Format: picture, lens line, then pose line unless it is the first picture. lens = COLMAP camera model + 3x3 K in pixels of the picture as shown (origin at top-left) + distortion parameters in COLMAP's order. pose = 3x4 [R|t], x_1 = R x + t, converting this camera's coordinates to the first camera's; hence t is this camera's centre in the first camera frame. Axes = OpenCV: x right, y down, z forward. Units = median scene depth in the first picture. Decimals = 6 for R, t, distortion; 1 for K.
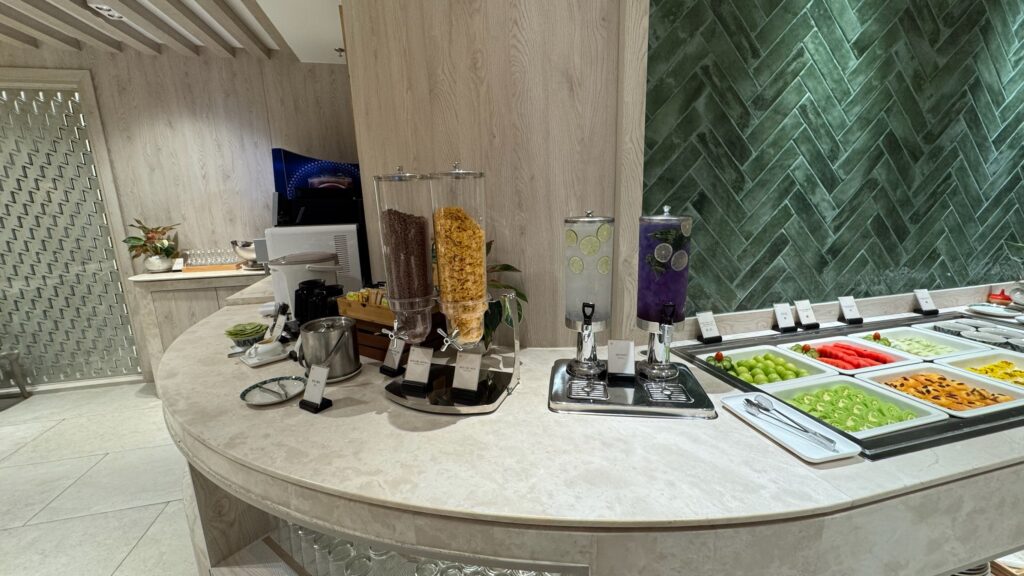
lens RADIAL K [[409.1, 0, 513.8], [0, 409.1, 287.9], [0, 0, 1]] dist [-0.001094, 0.000455]
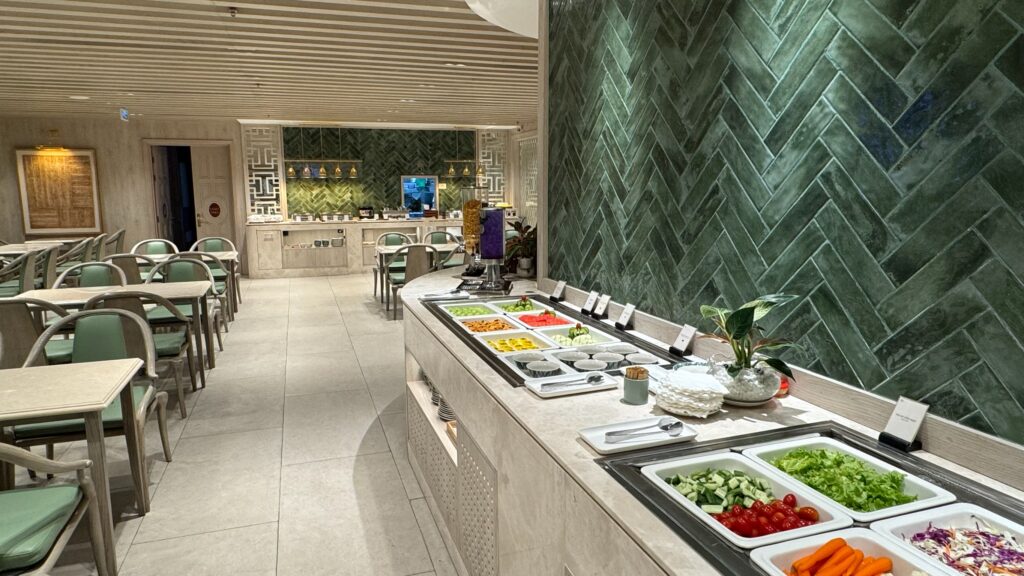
lens RADIAL K [[626.9, 0, 508.5], [0, 626.9, 284.4], [0, 0, 1]] dist [-0.001890, -0.000090]
pose [[0.071210, 0.179734, -0.981135, 2.350194], [-0.196858, 0.966817, 0.162823, -0.223952], [0.977843, 0.181549, 0.104229, 0.538555]]
